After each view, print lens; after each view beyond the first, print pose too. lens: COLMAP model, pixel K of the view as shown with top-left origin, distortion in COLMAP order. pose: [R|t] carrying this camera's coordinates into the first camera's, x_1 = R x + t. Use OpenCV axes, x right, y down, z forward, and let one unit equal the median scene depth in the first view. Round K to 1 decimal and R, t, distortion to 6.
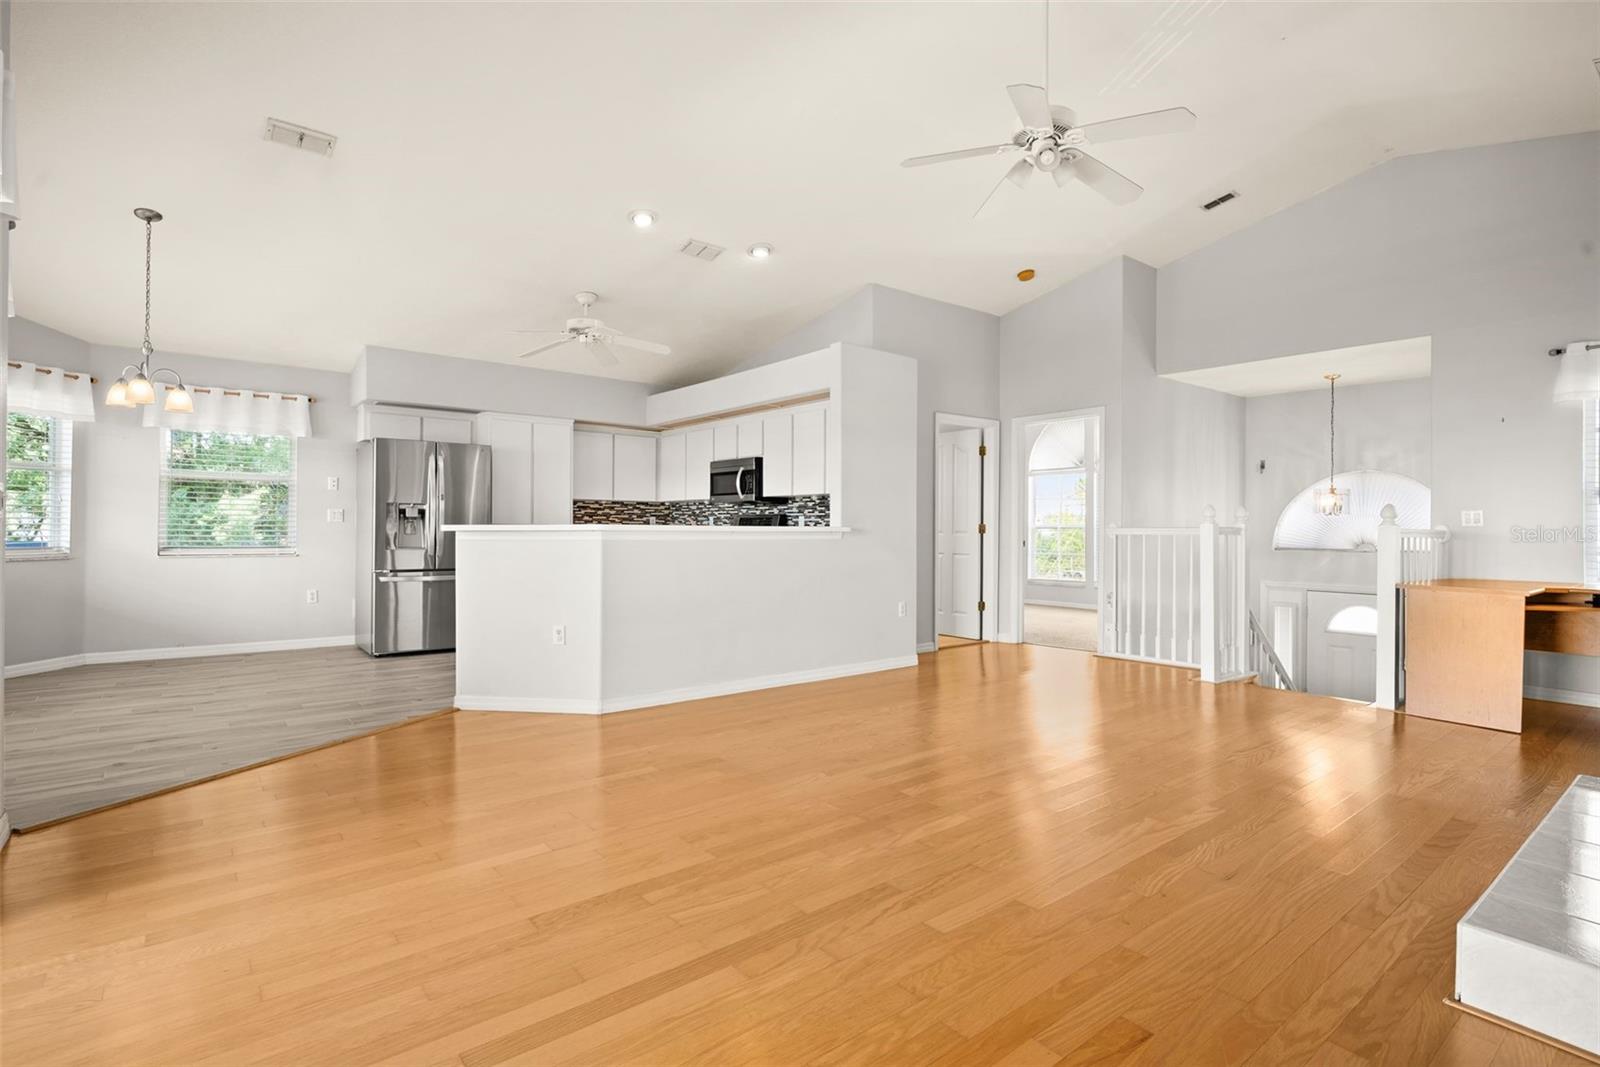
lens RADIAL K [[780.4, 0, 805.3], [0, 780.4, 526.0], [0, 0, 1]] dist [-0.001700, -0.000367]
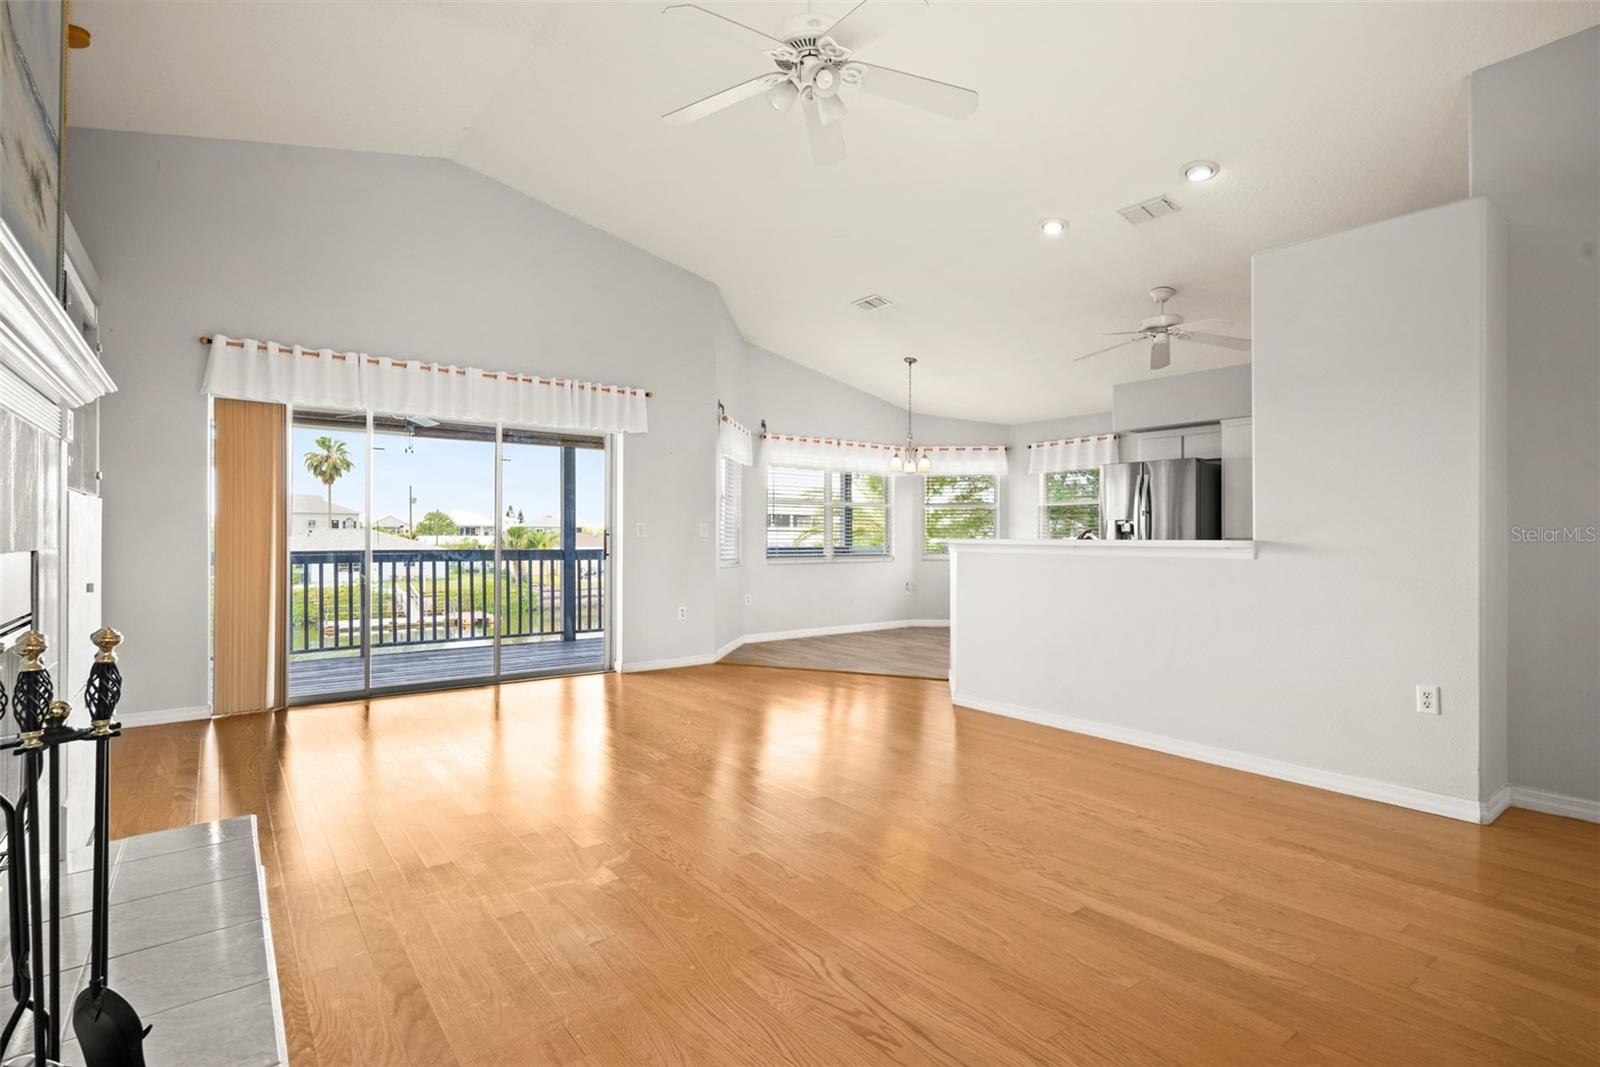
lens RADIAL K [[775.2, 0, 797.0], [0, 775.2, 538.6], [0, 0, 1]] dist [0.001348, 0.000382]
pose [[-0.037853, -0.002233, -0.999281, 0.585530], [-0.001374, 0.999997, -0.002182, 0.001053], [0.999282, 0.001290, -0.037856, 0.537150]]
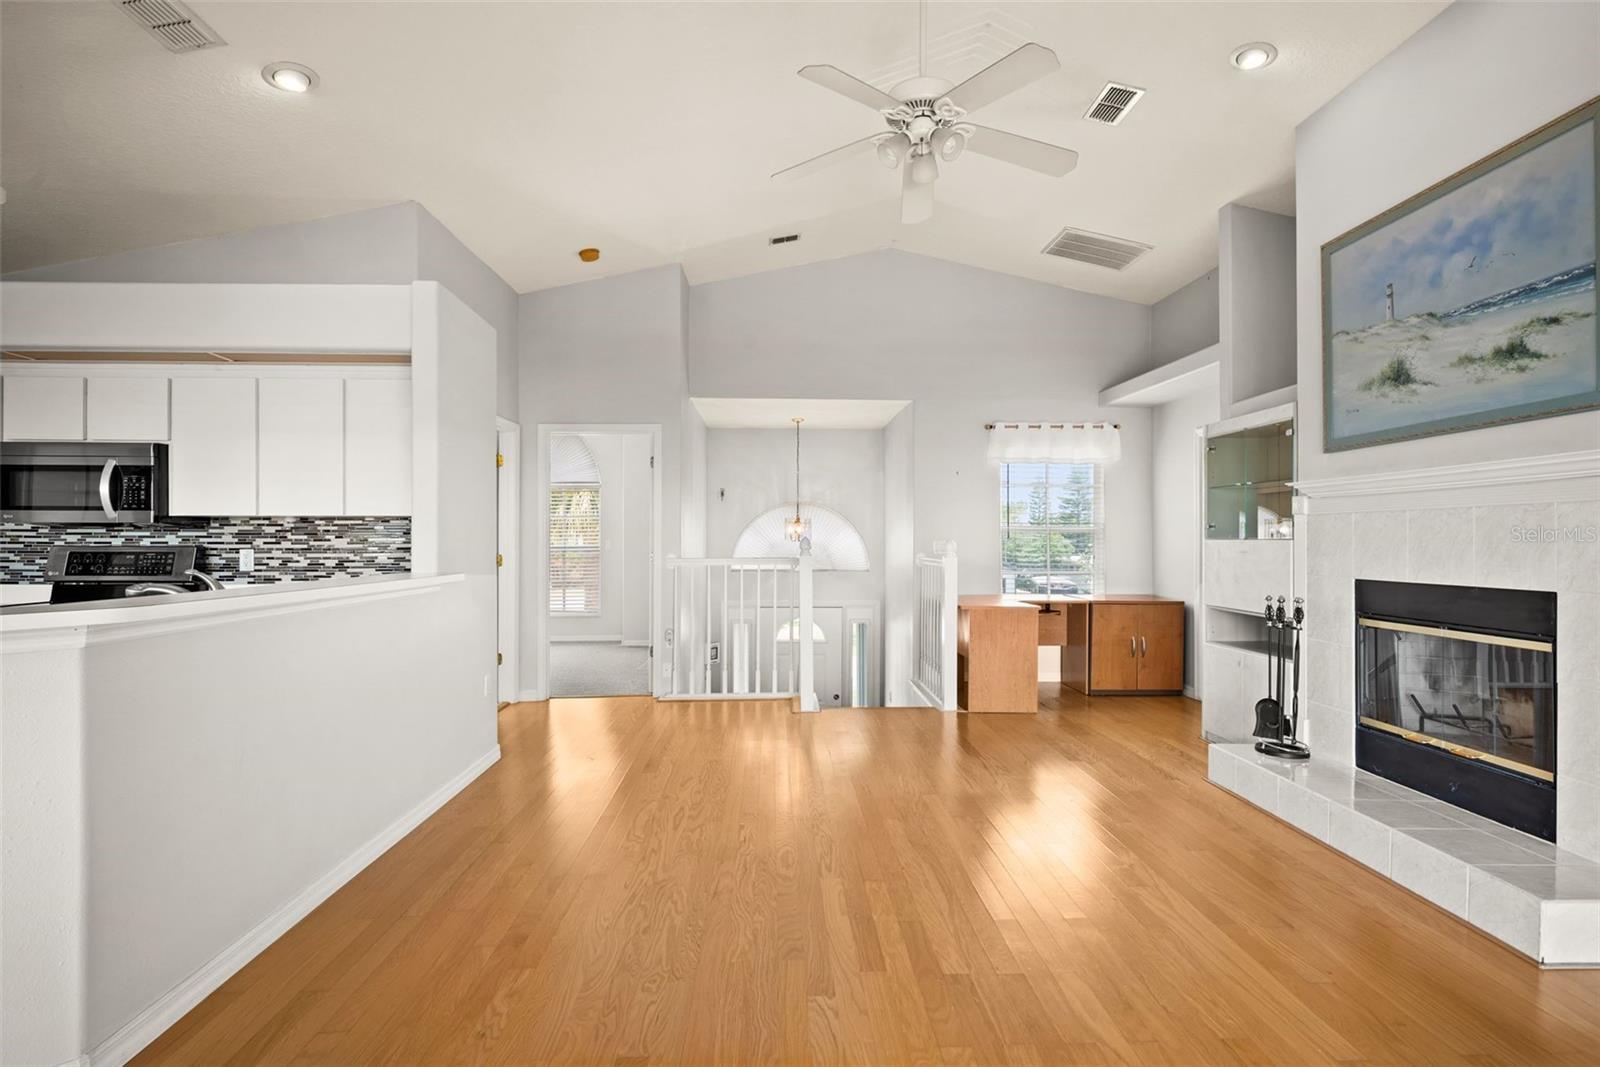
lens RADIAL K [[777.3, 0, 803.1], [0, 777.3, 535.3], [0, 0, 1]] dist [-0.001225, -0.000428]
pose [[0.596532, -0.001881, 0.802587, -0.236716], [0.001589, 0.999998, 0.001163, -0.024239], [-0.802588, 0.000581, 0.596533, 0.318669]]
